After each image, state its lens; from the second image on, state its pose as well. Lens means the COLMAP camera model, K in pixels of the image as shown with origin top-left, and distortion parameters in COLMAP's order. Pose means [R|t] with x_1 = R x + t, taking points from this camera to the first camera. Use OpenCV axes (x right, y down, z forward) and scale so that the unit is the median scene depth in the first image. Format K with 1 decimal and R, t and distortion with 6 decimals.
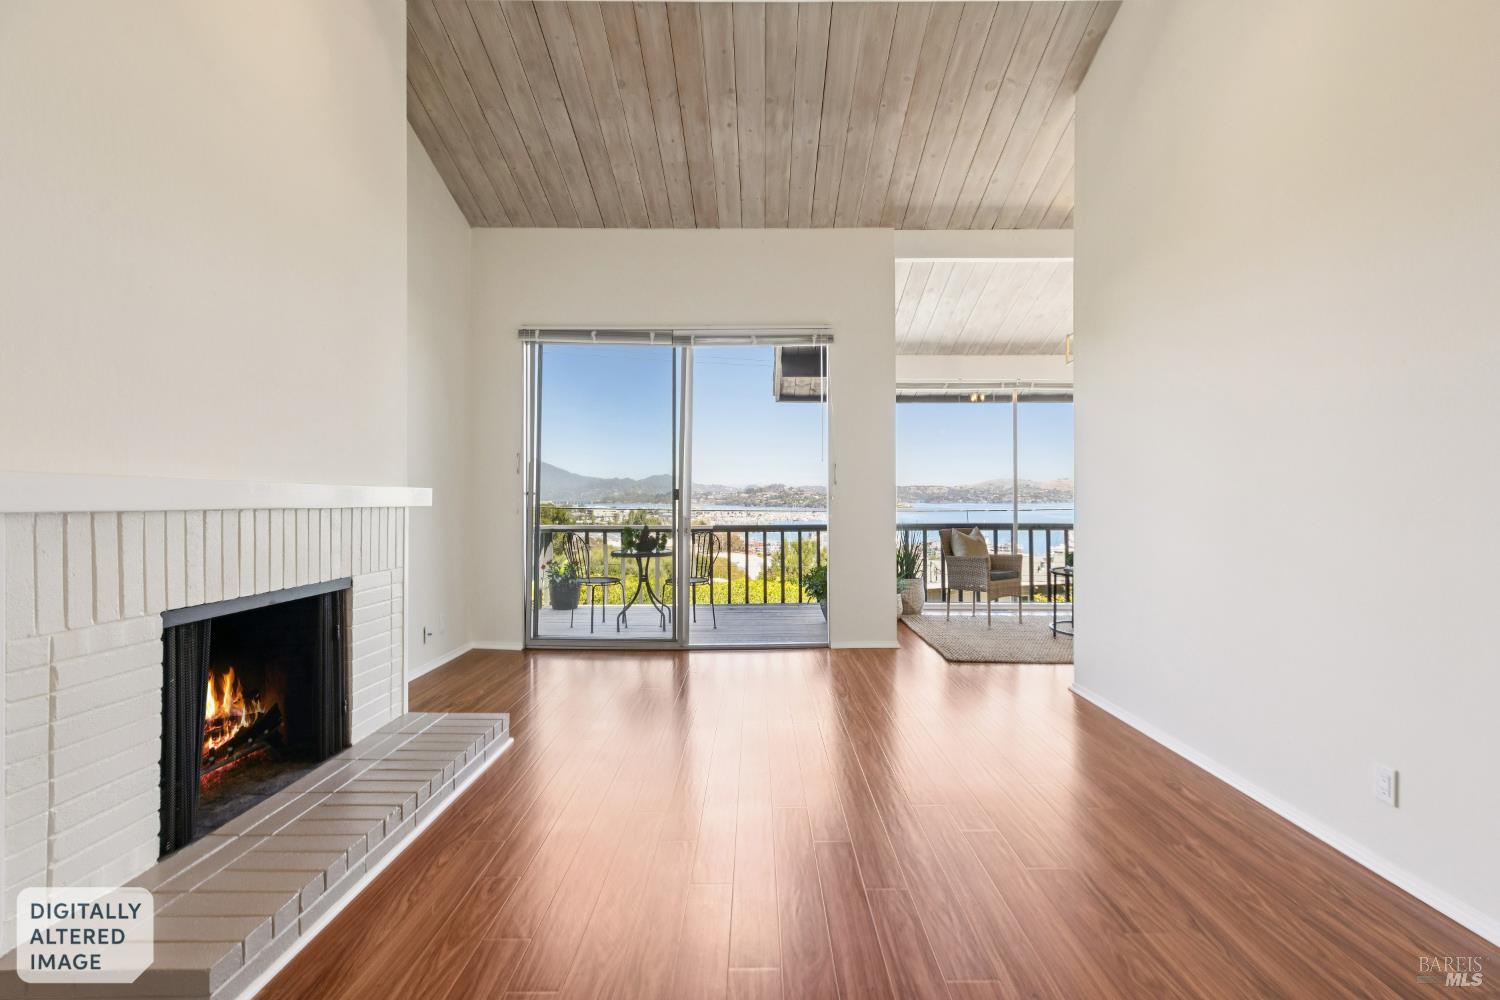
lens RADIAL K [[671.4, 0, 757.1], [0, 671.4, 499.3], [0, 0, 1]] dist [0.005119, -0.003178]
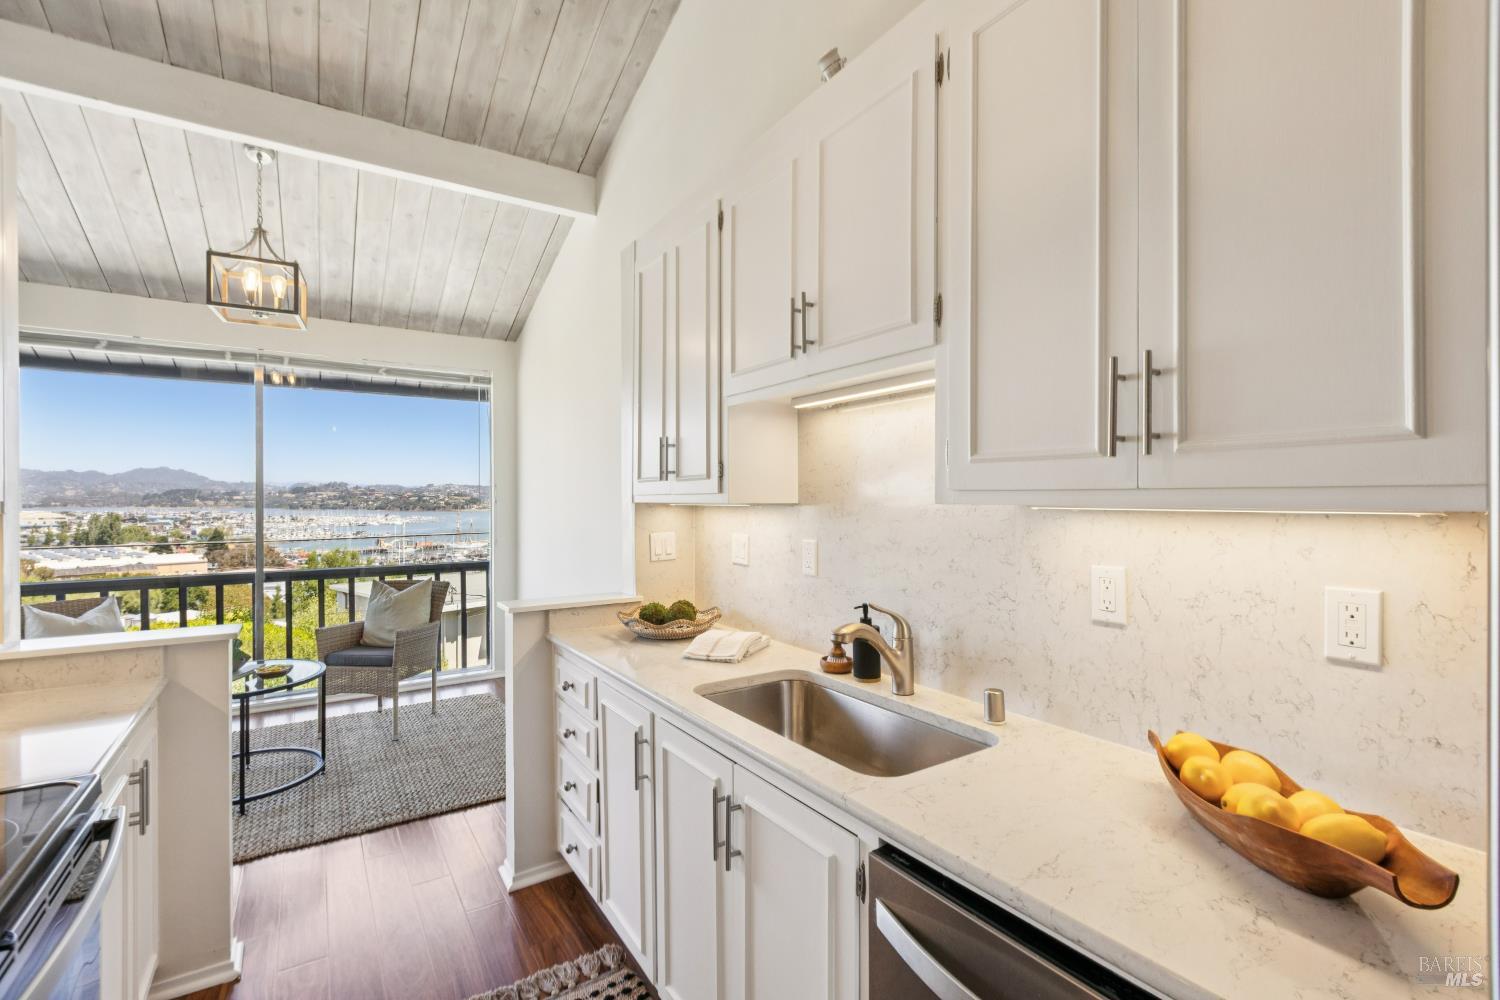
lens RADIAL K [[671.4, 0, 764.4], [0, 671.4, 495.6], [0, 0, 1]] dist [0.005119, -0.003178]
pose [[0.828190, 0.002346, 0.560442, 0.623957], [0.001343, 0.999980, -0.006171, -0.051513], [-0.560445, 0.005864, 0.828171, 0.298412]]
